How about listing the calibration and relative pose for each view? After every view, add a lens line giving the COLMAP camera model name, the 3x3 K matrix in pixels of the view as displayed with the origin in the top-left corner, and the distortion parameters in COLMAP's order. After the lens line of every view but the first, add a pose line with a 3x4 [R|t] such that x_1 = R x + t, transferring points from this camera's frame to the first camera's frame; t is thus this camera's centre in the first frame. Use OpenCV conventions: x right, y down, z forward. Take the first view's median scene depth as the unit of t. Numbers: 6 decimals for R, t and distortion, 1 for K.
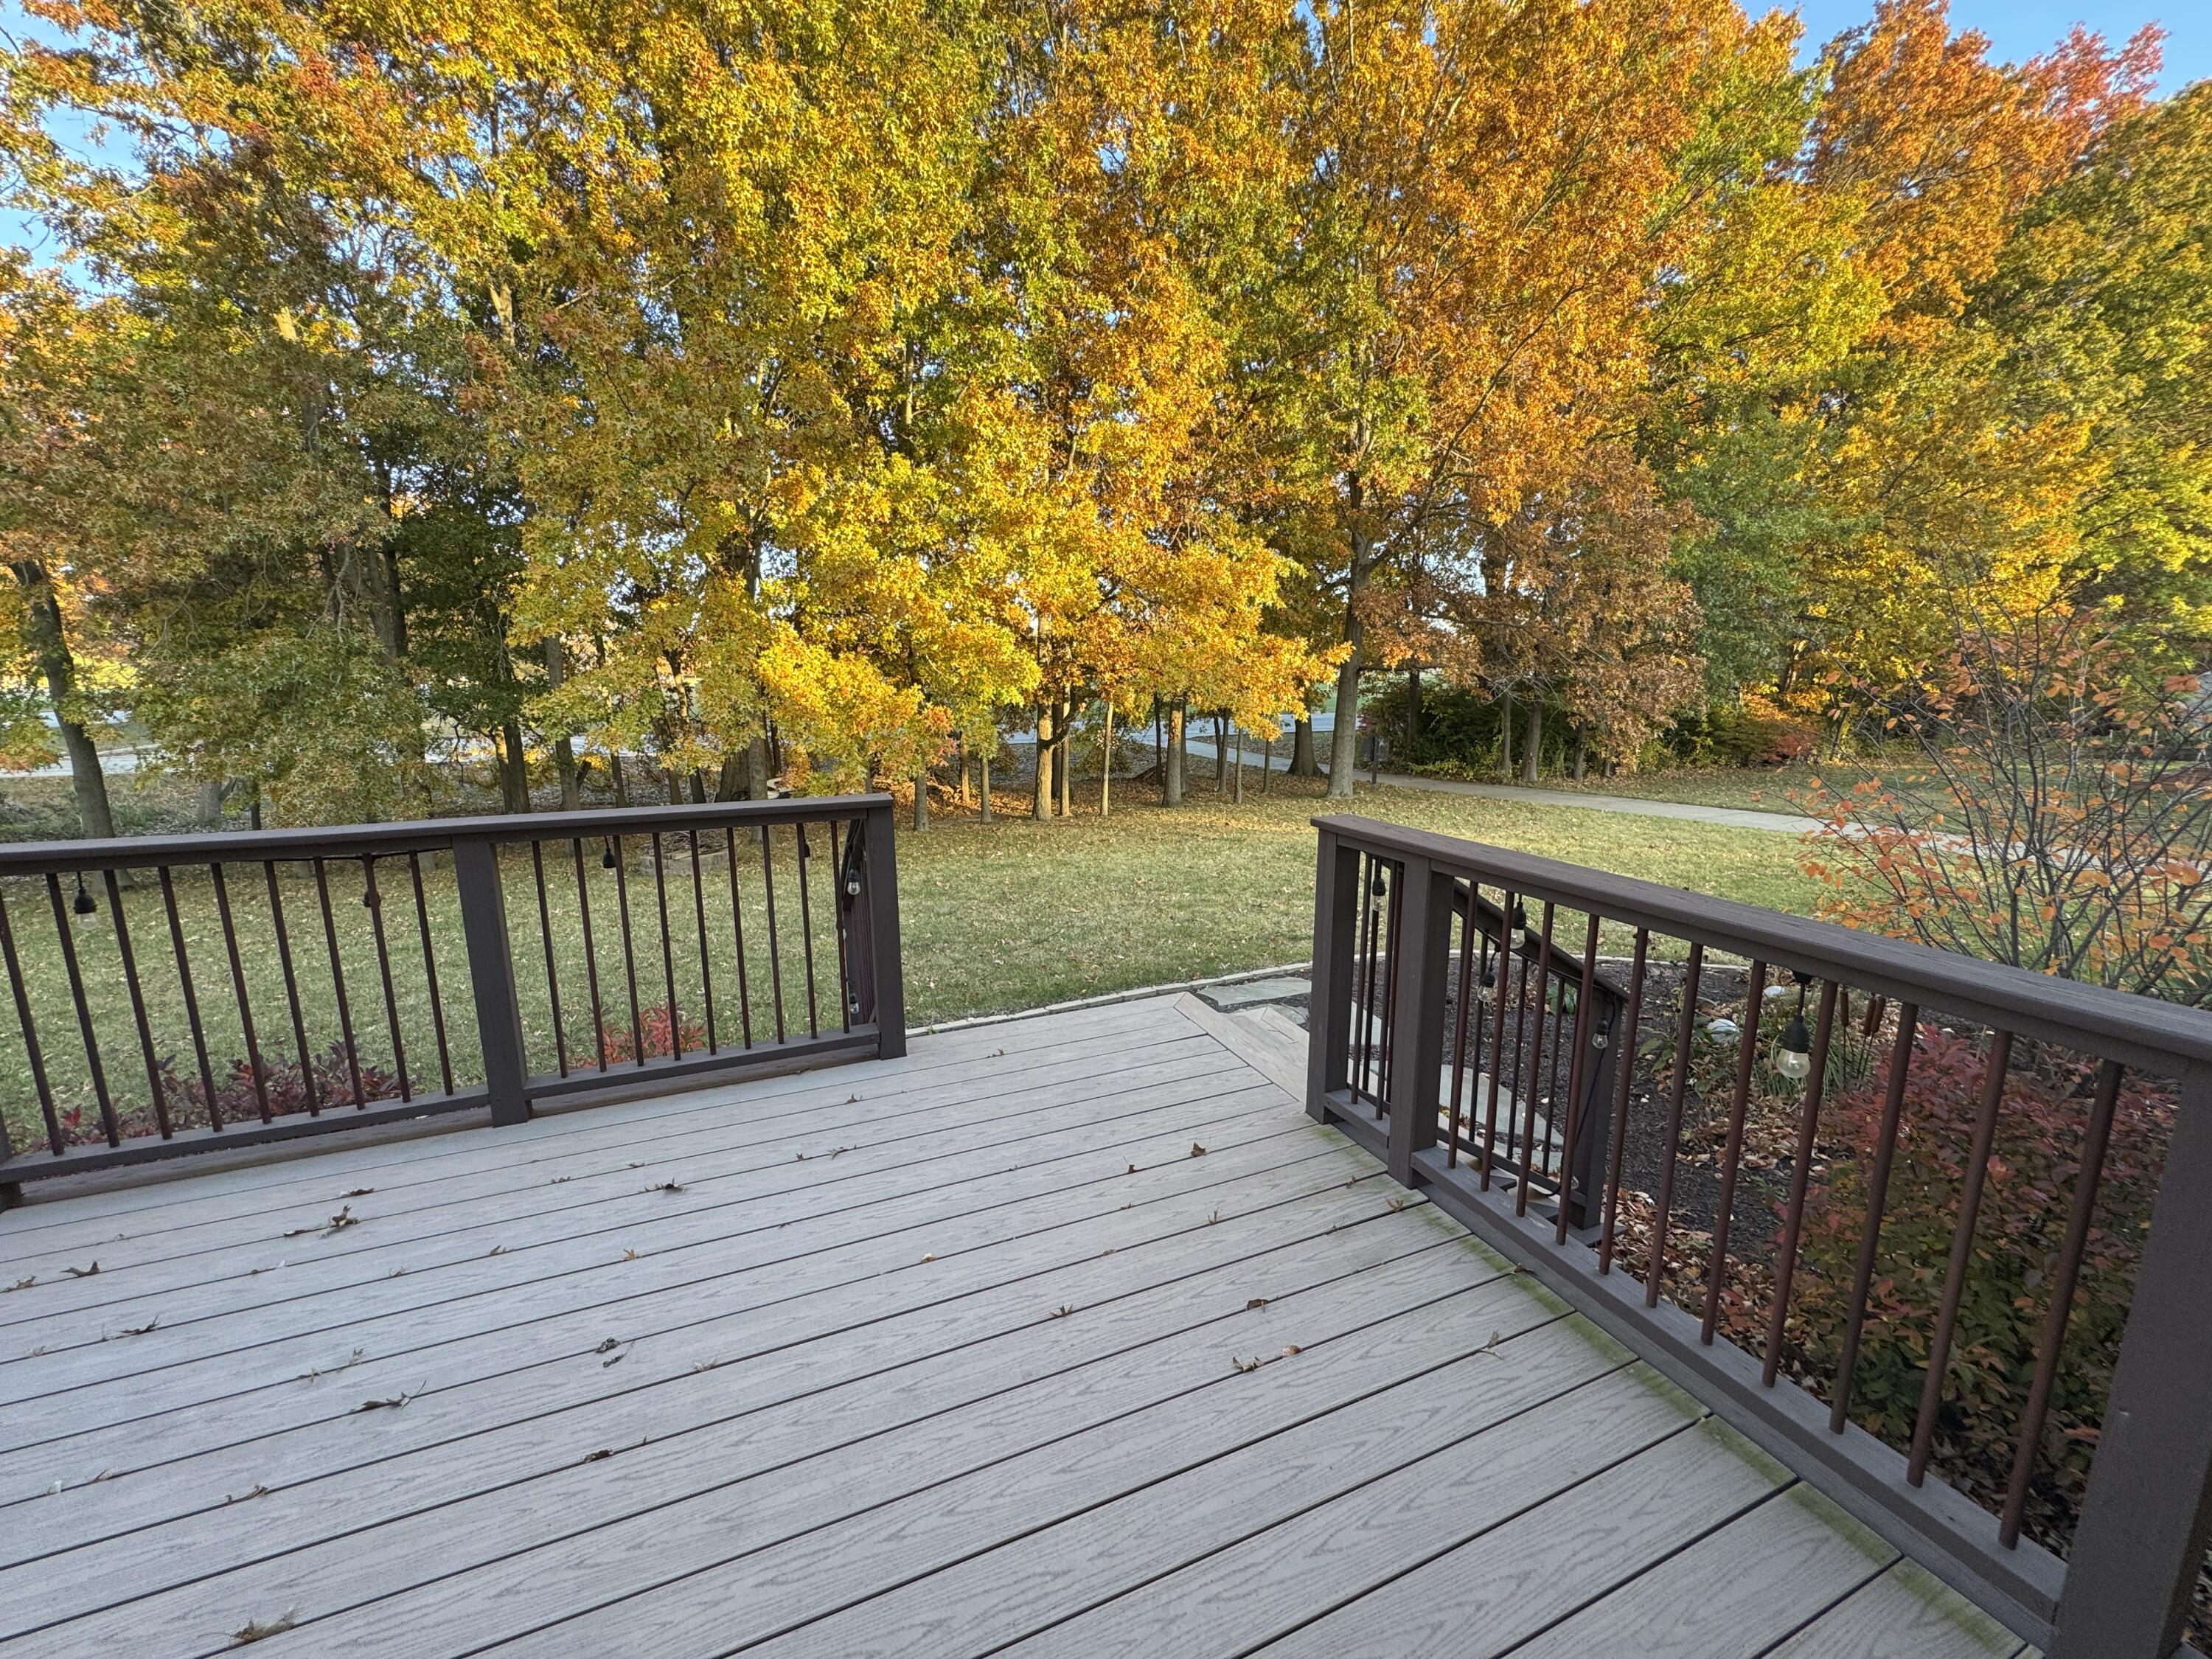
lens RADIAL K [[891.1, 0, 1114.4], [0, 891.1, 825.1], [0, 0, 1]] dist [0.000059, 0.000031]
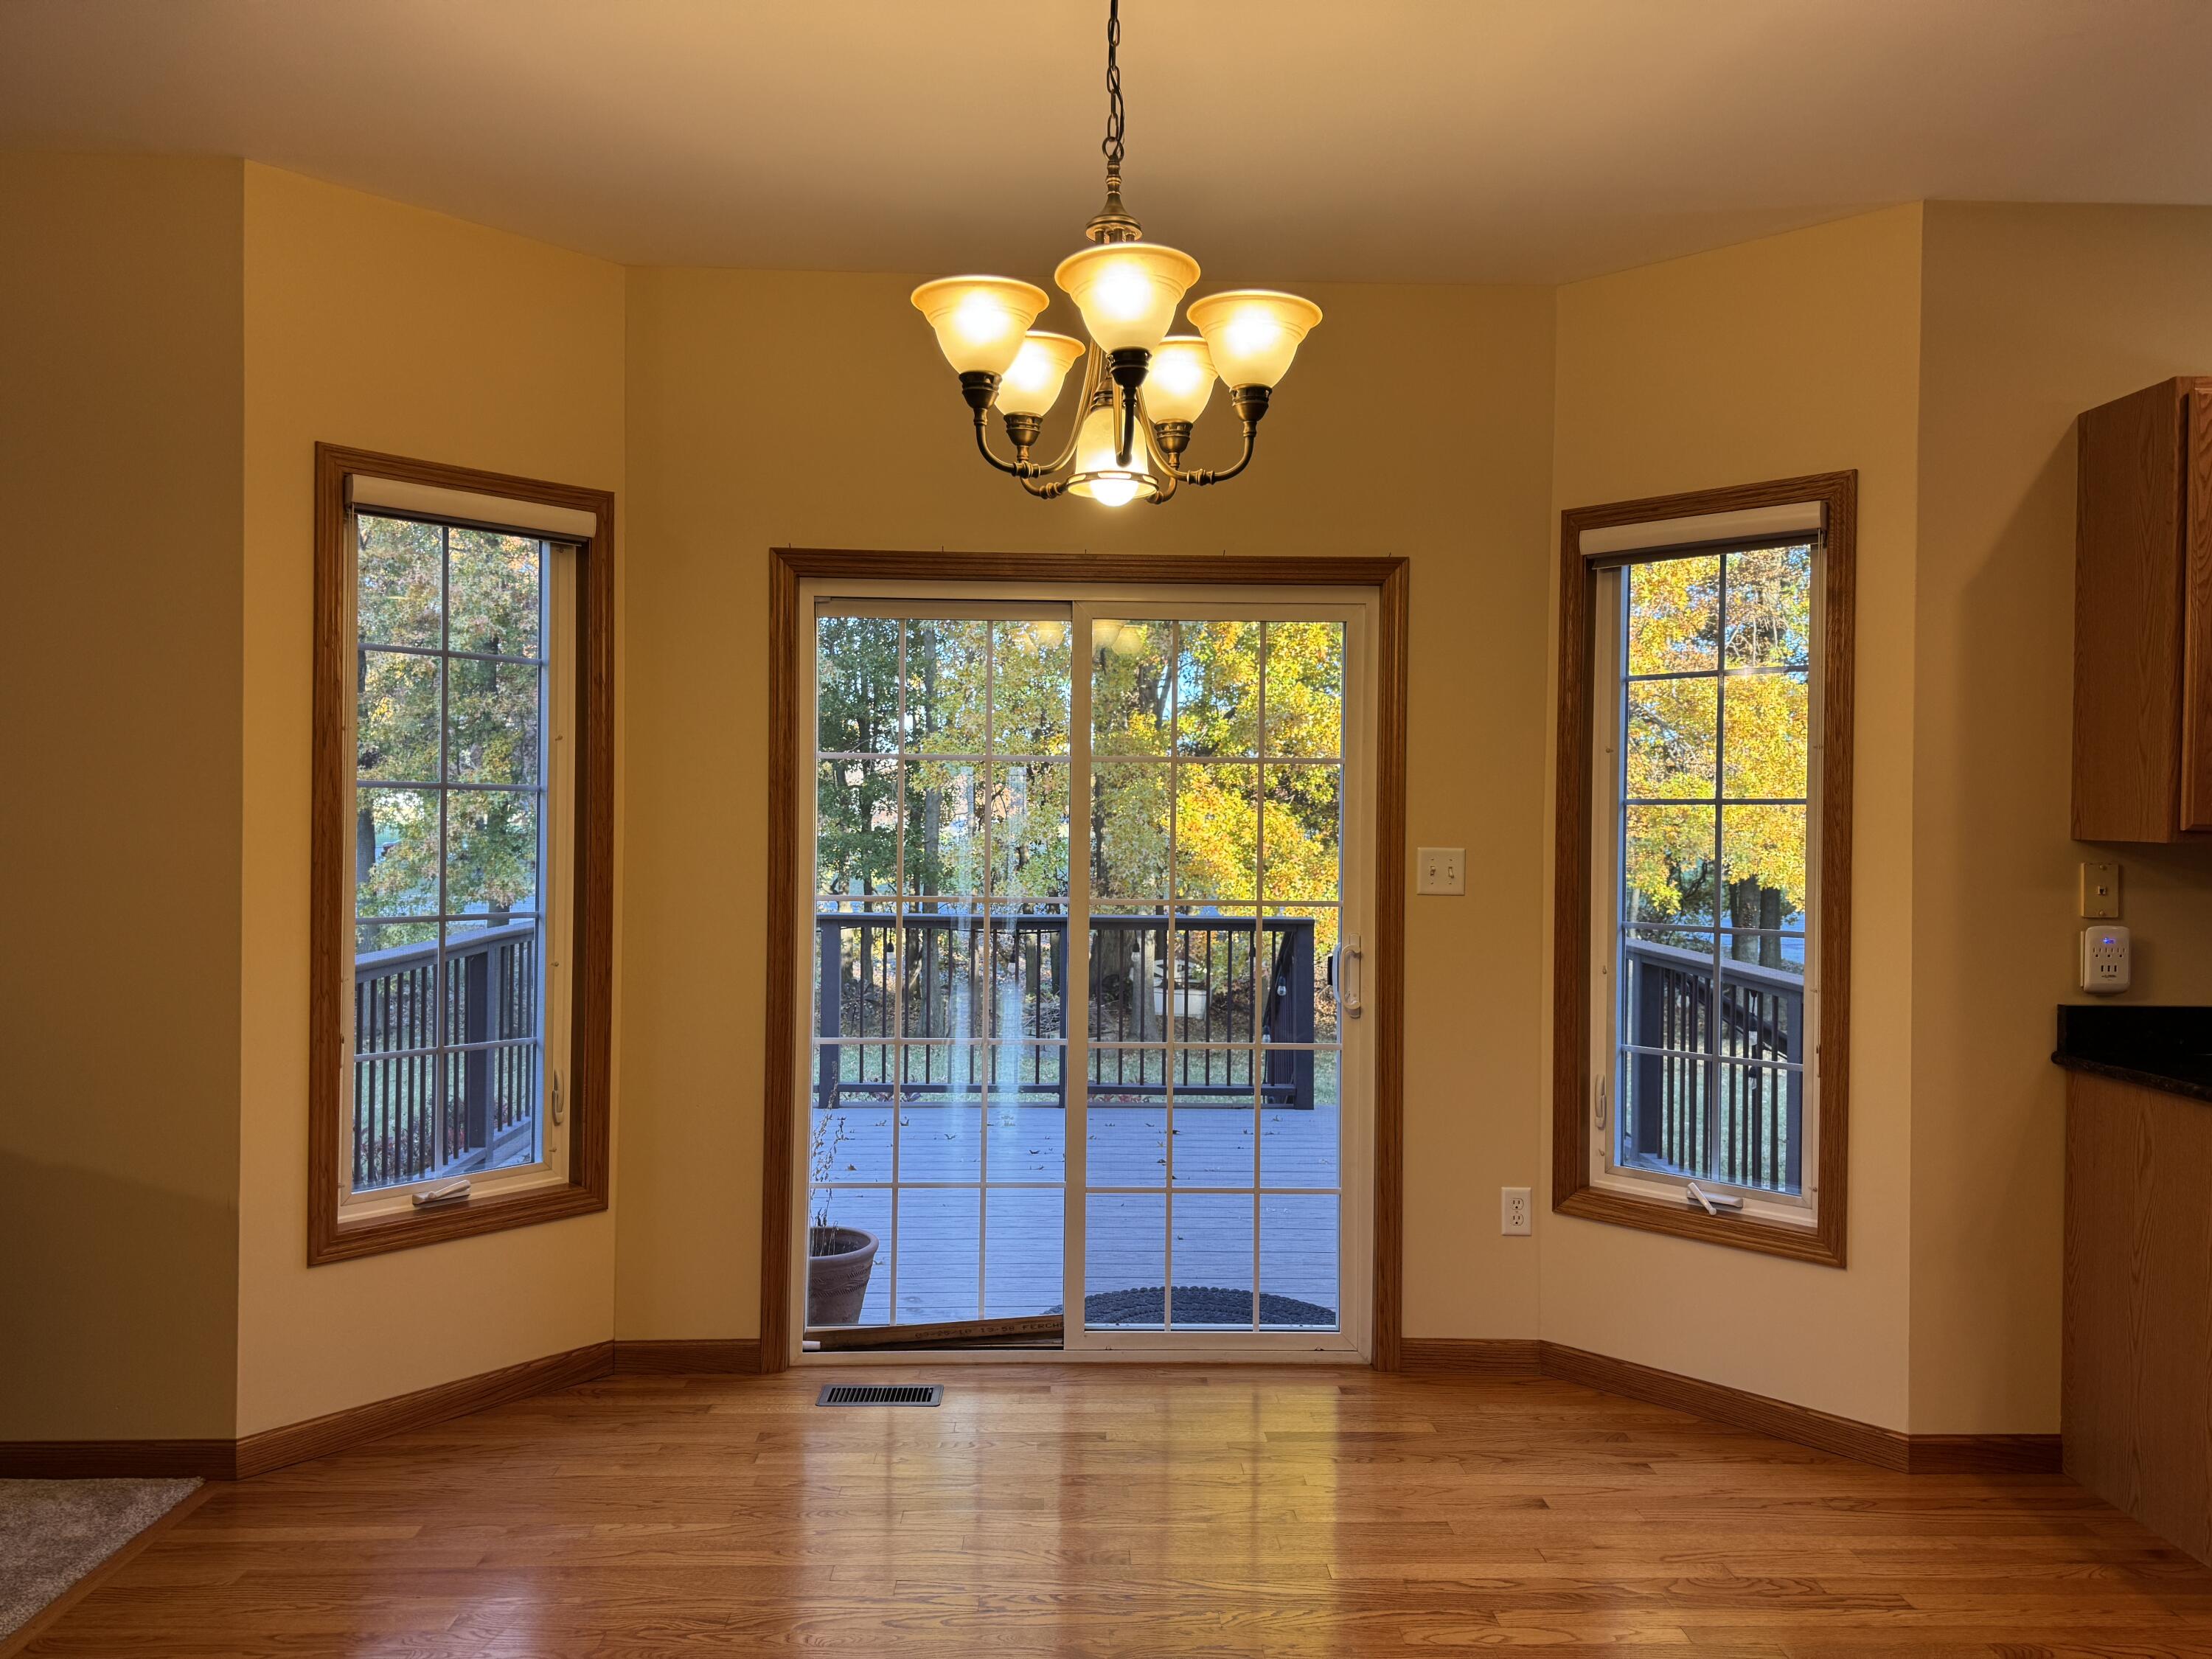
lens RADIAL K [[1561.2, 0, 1102.7], [0, 1561.2, 828.1], [0, 0, 1]] dist [0.001353, -0.003584]
pose [[0.930171, 0.013908, -0.366862, 0.098170], [-0.075377, 0.985228, -0.153766, 0.071039], [0.359305, 0.170681, 0.917479, -0.413611]]
